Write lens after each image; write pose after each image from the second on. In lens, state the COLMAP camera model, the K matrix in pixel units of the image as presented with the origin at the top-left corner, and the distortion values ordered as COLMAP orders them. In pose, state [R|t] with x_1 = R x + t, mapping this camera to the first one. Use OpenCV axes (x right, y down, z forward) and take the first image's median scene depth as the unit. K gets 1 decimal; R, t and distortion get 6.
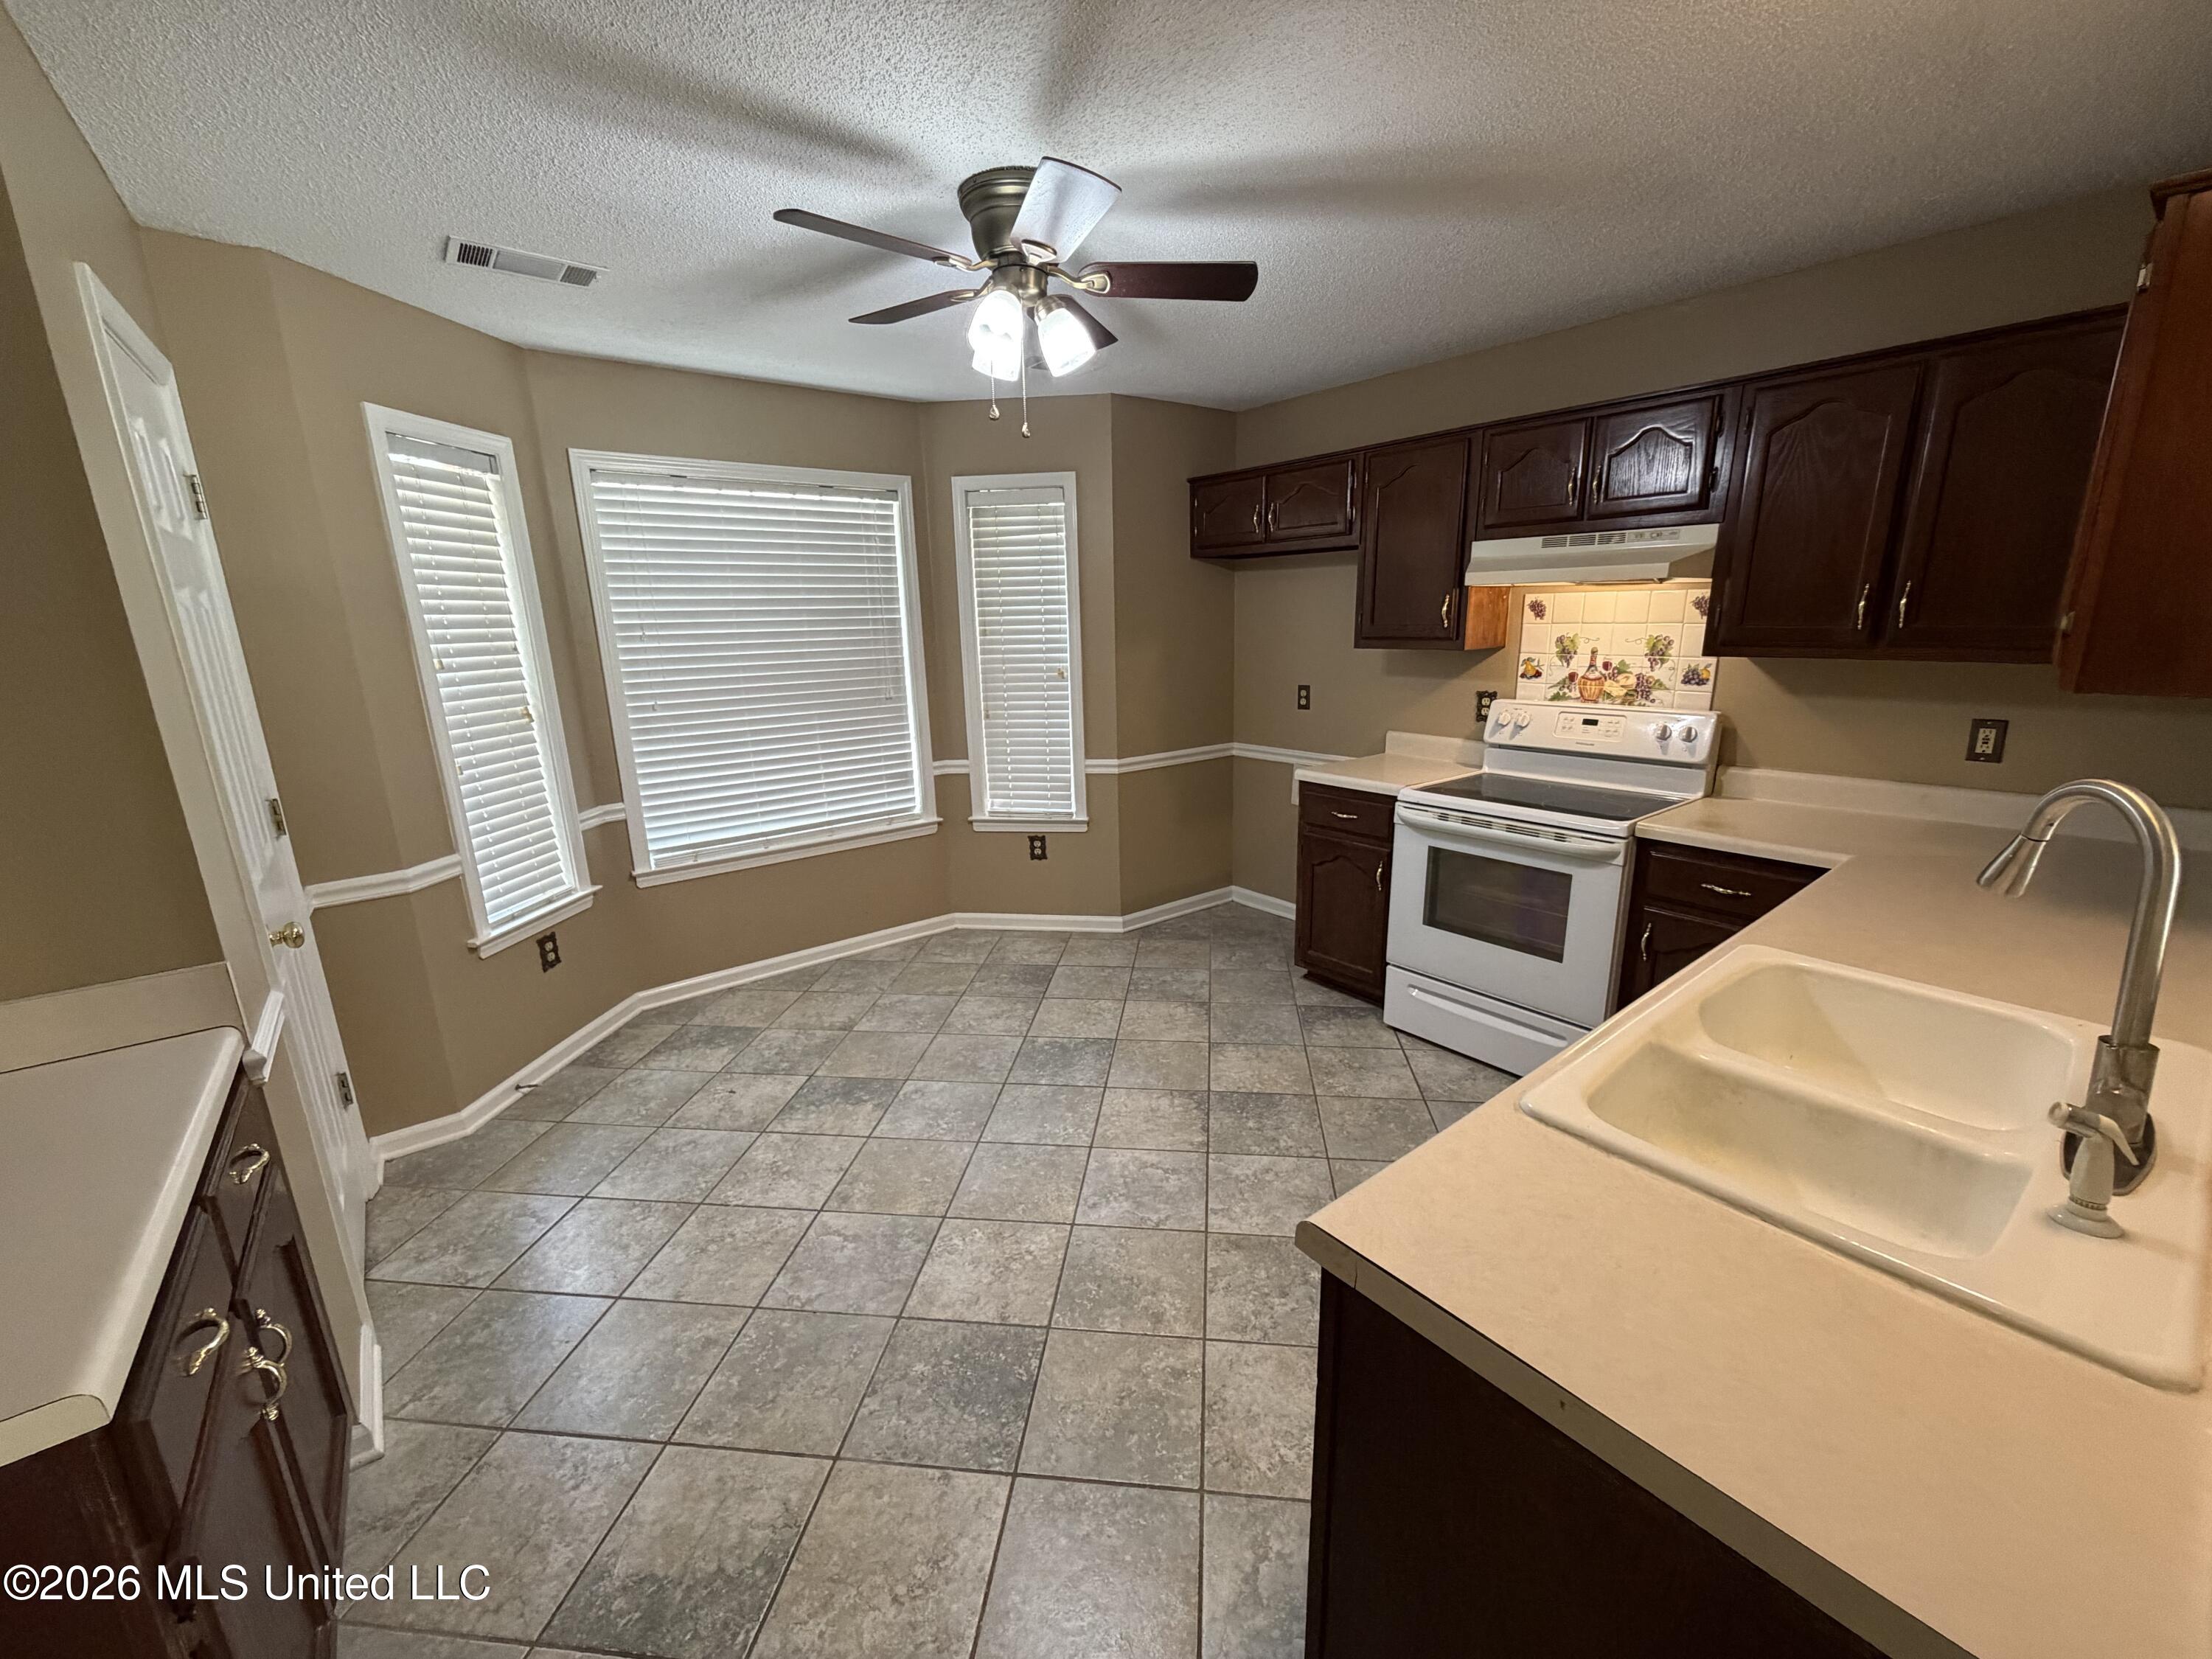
lens RADIAL K [[882.0, 0, 1108.2], [0, 882.0, 824.9], [0, 0, 1]] dist [-0.000765, 0.000133]
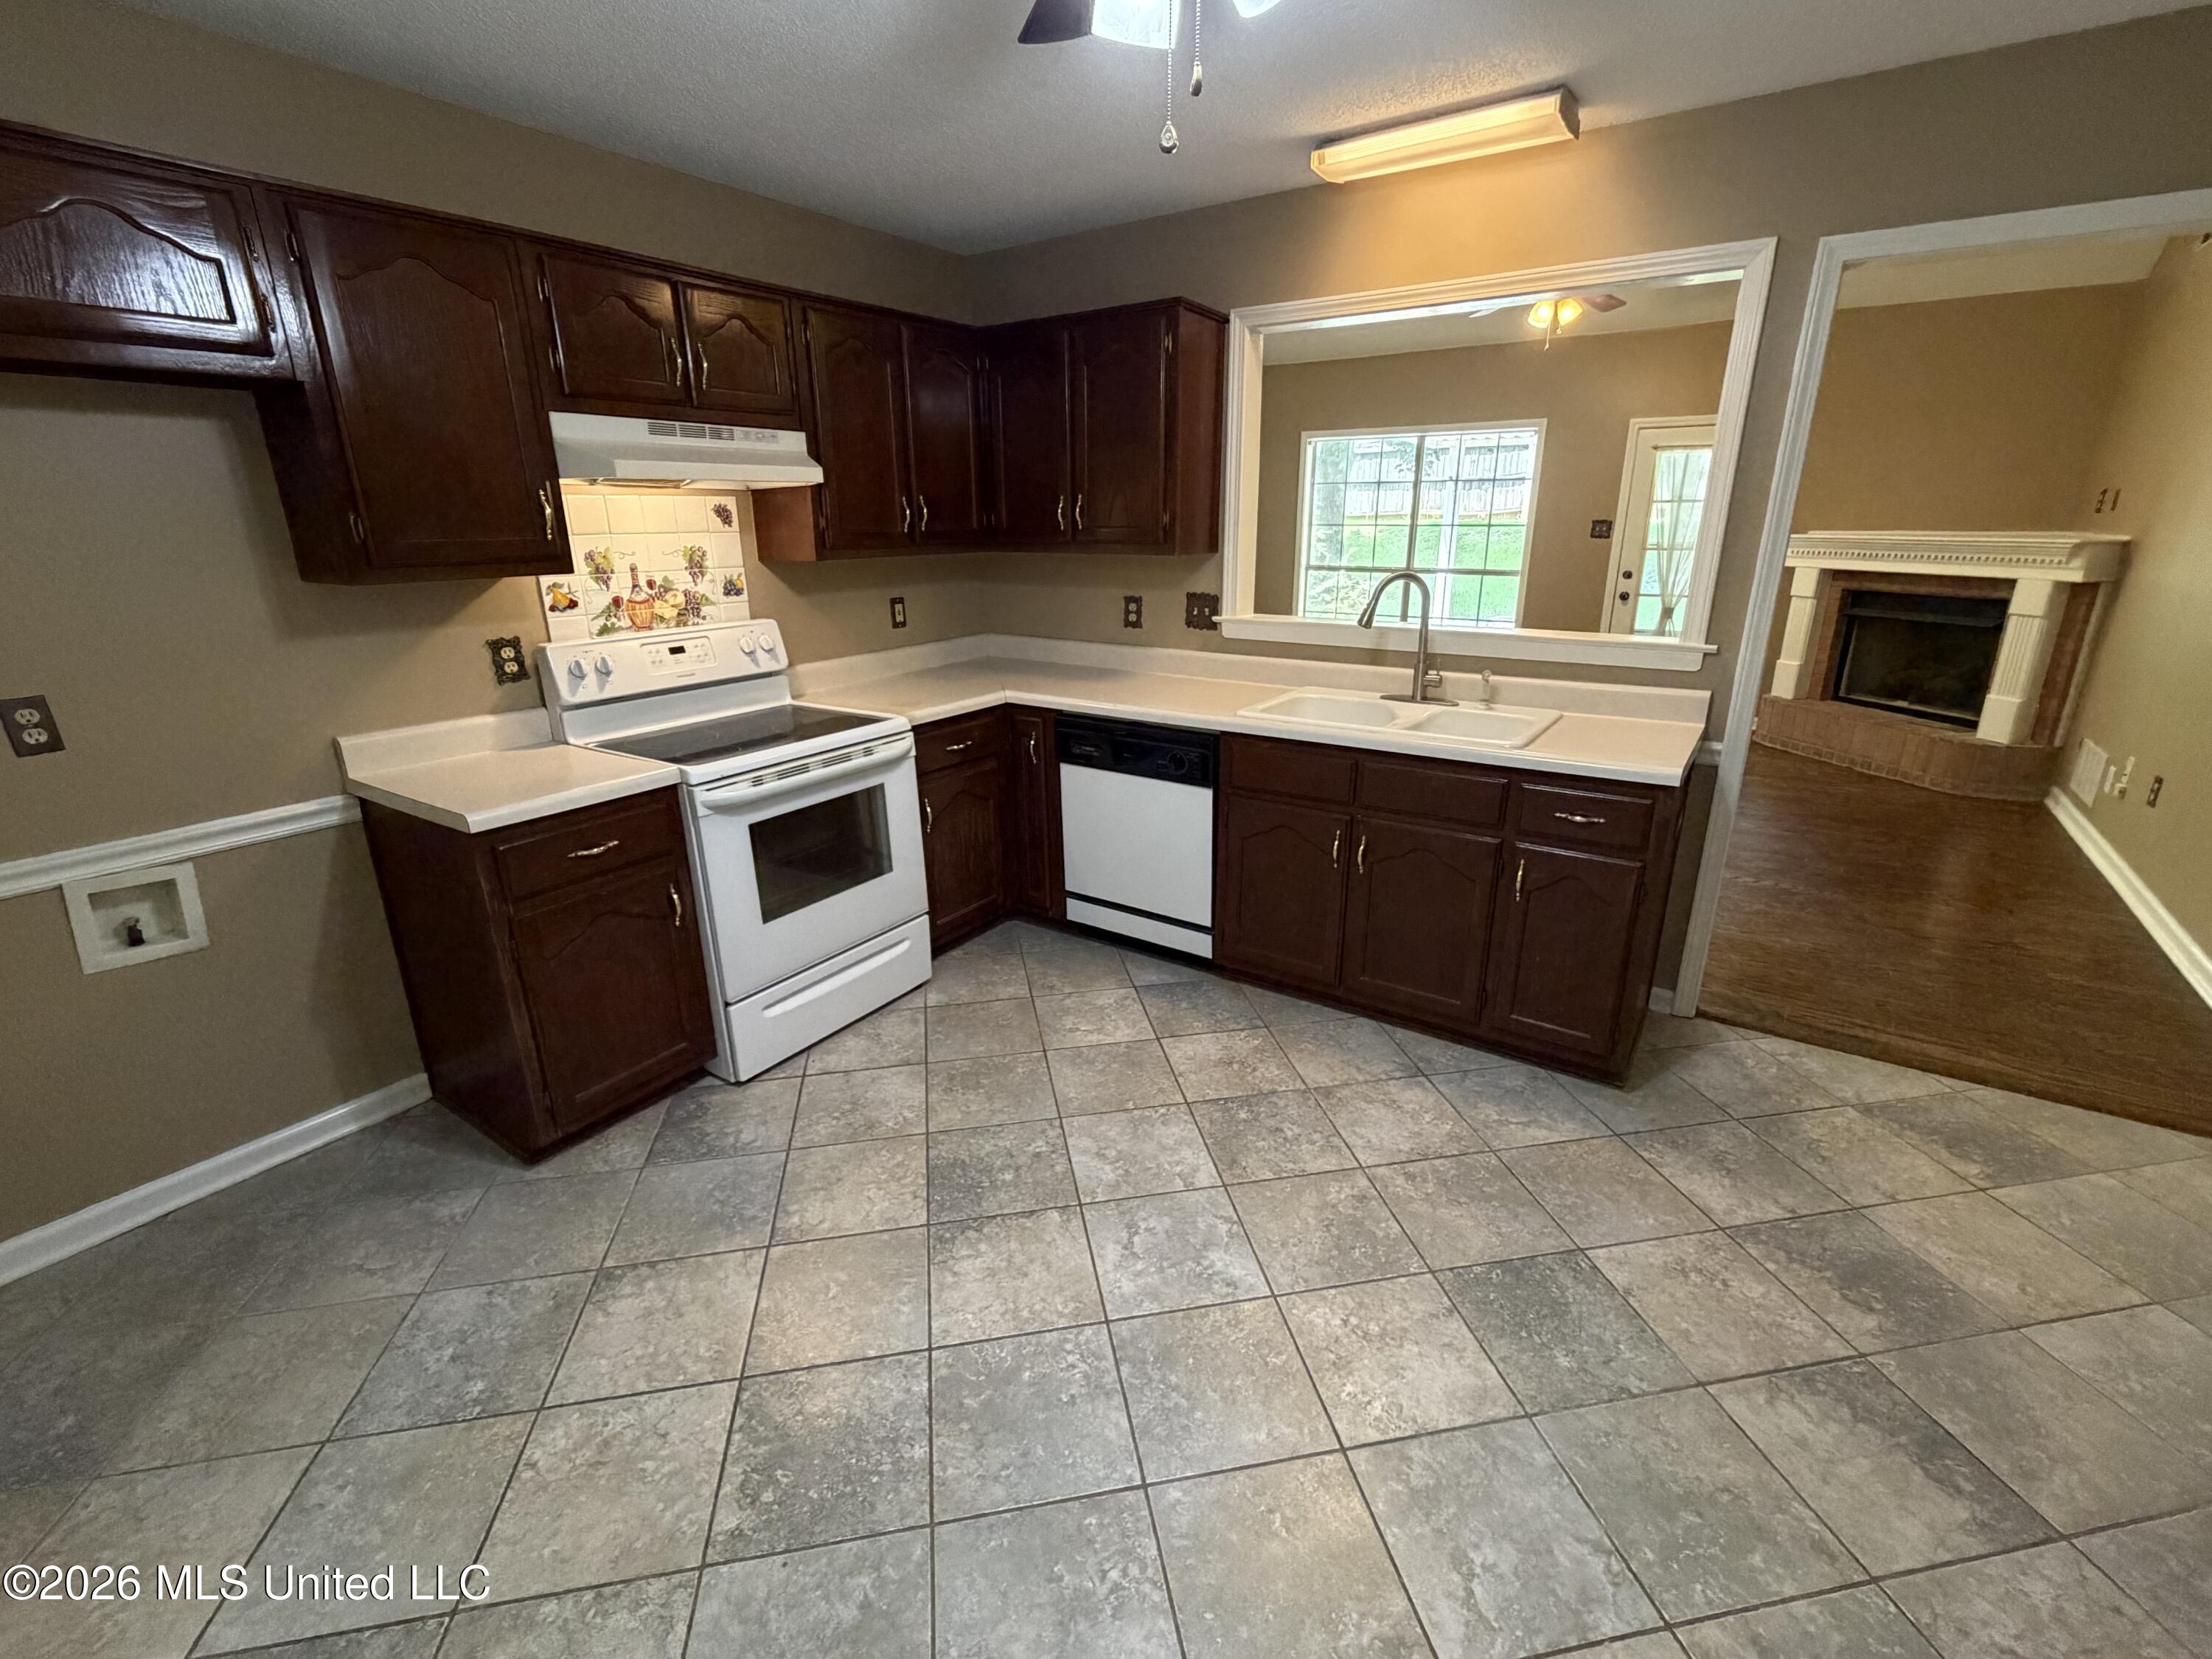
lens RADIAL K [[973.5, 0, 1106.9], [0, 973.5, 826.1], [0, 0, 1]] dist [0.002033, -0.001382]
pose [[-0.294707, -0.268727, 0.917024, -0.542926], [0.238961, 0.908431, 0.343004, -0.205254], [-0.925227, 0.320219, -0.203506, 0.948662]]
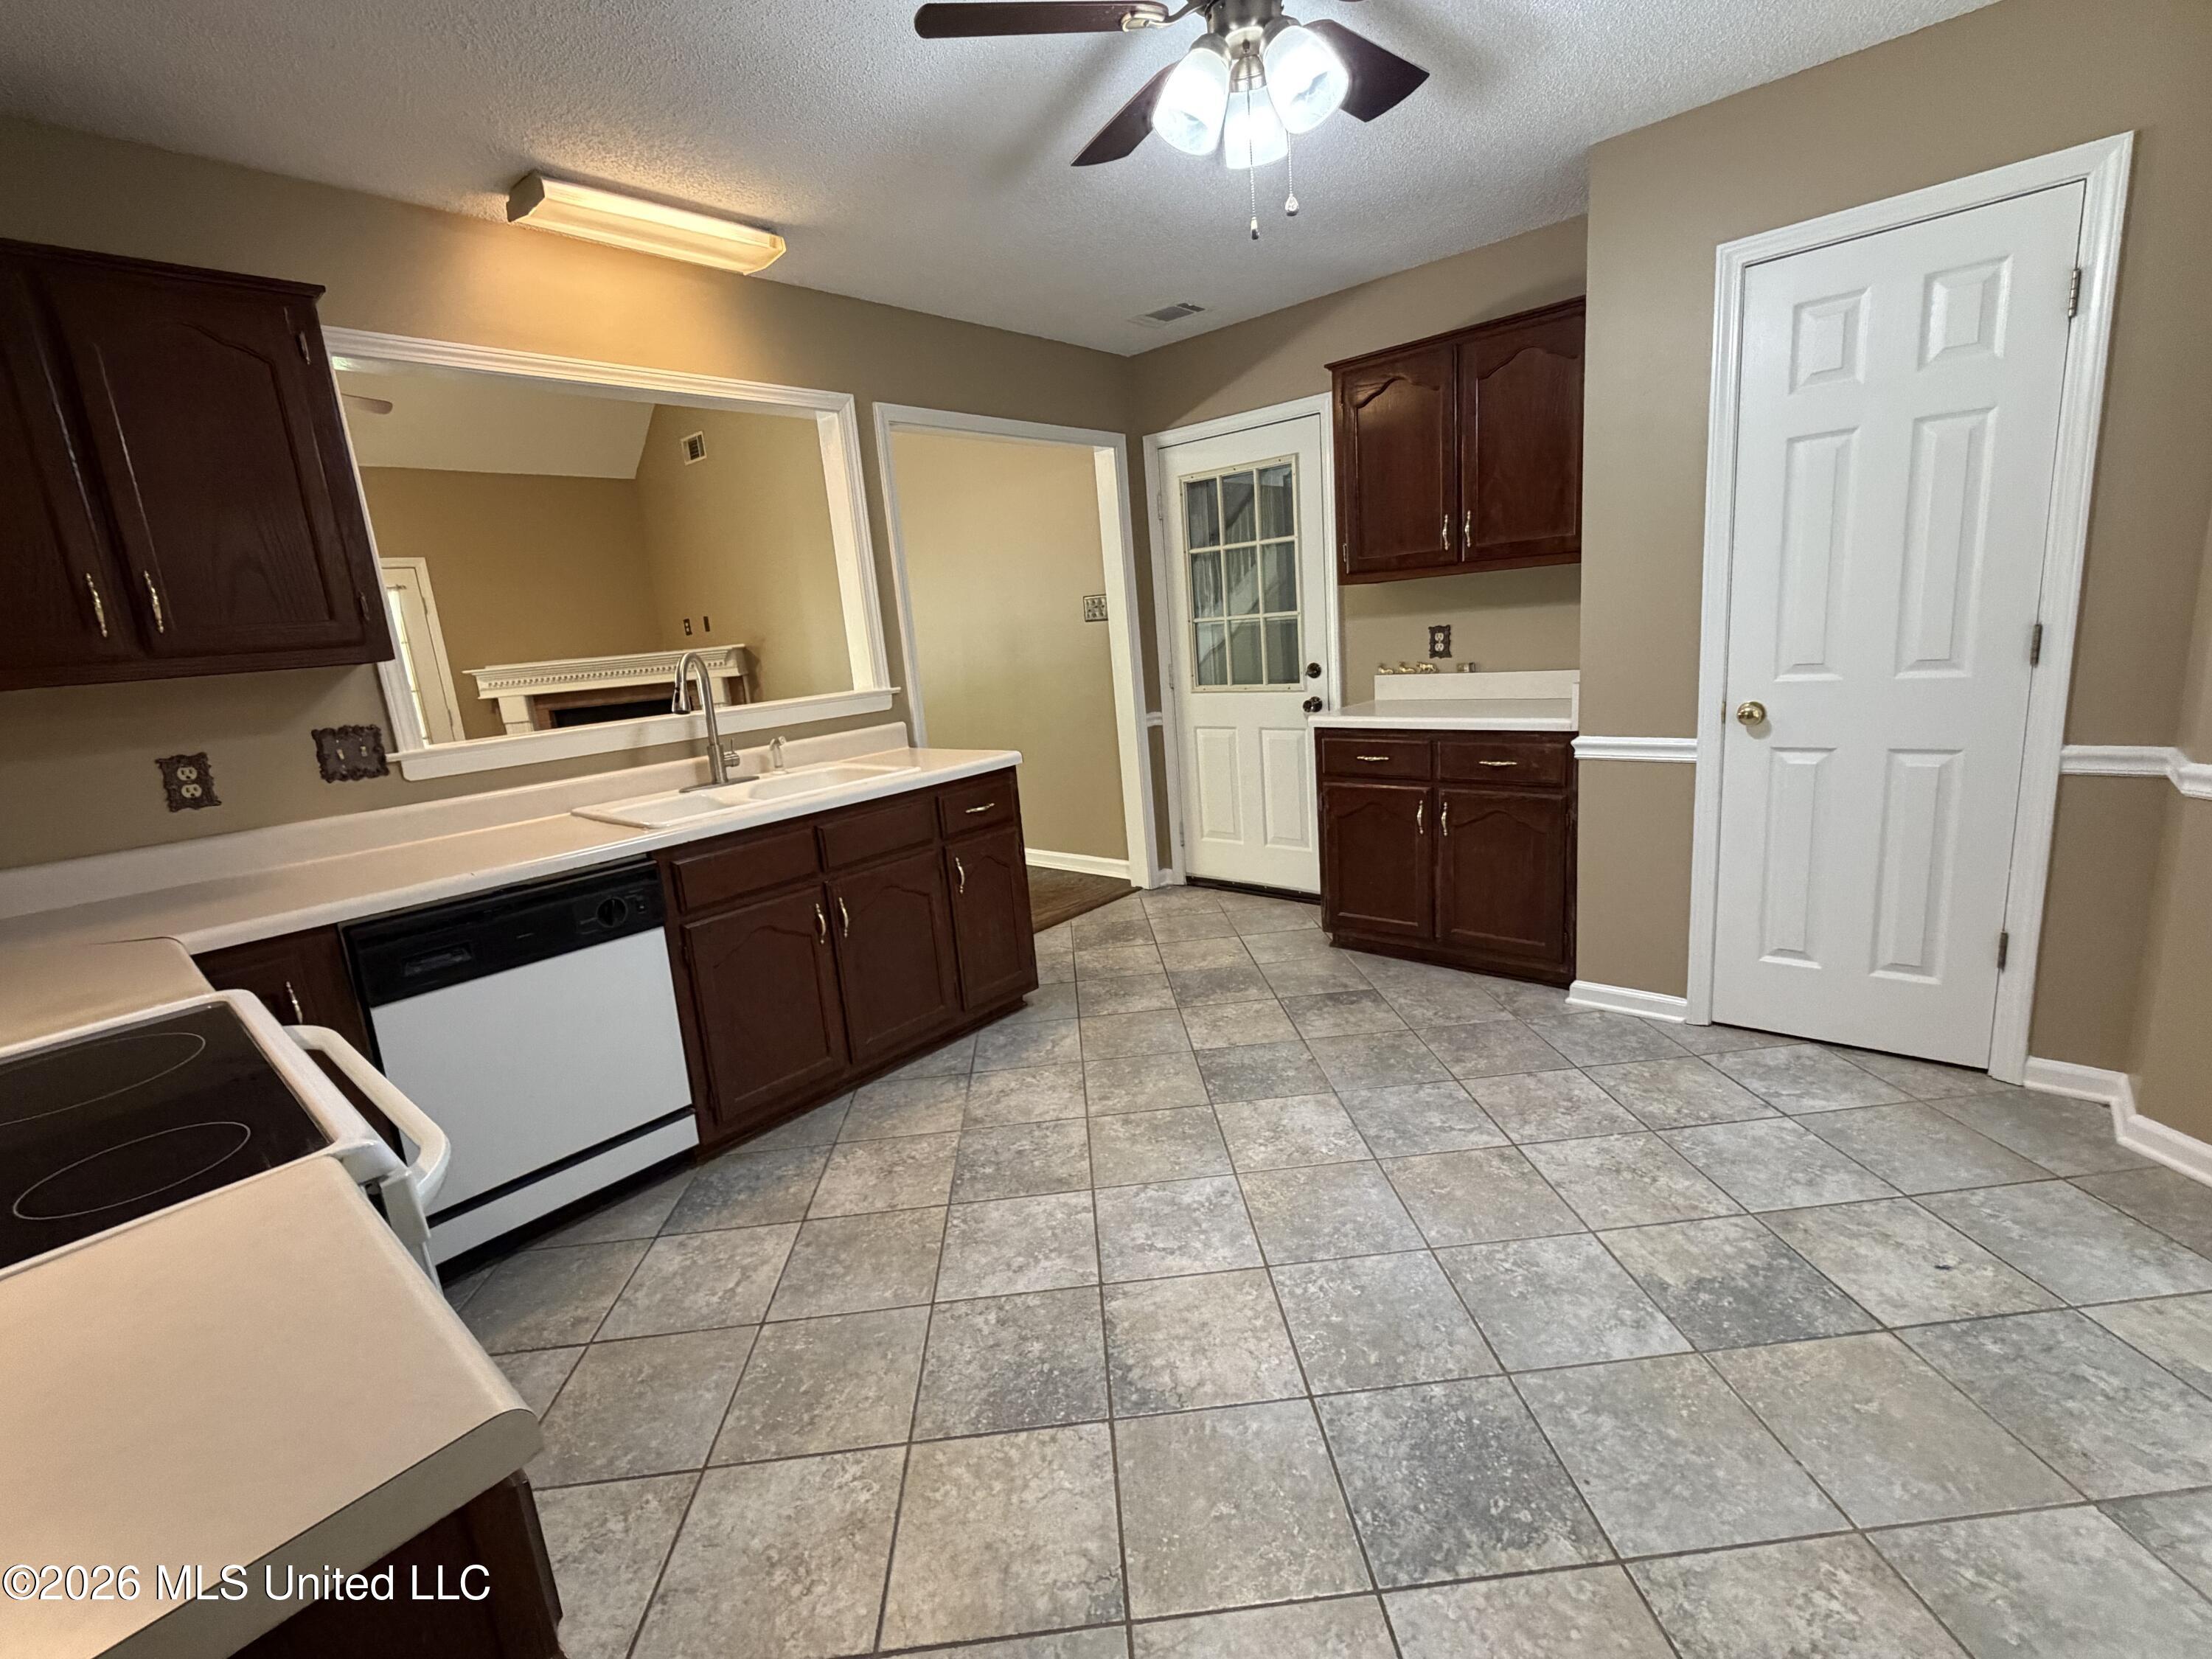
lens RADIAL K [[973.5, 0, 1106.3], [0, 973.5, 823.2], [0, 0, 1]] dist [0.002033, -0.001382]
pose [[-0.978478, 0.139311, -0.152227, 0.158643], [0.061004, 0.900029, 0.431540, -0.265161], [0.197127, 0.412966, -0.889157, 1.393741]]
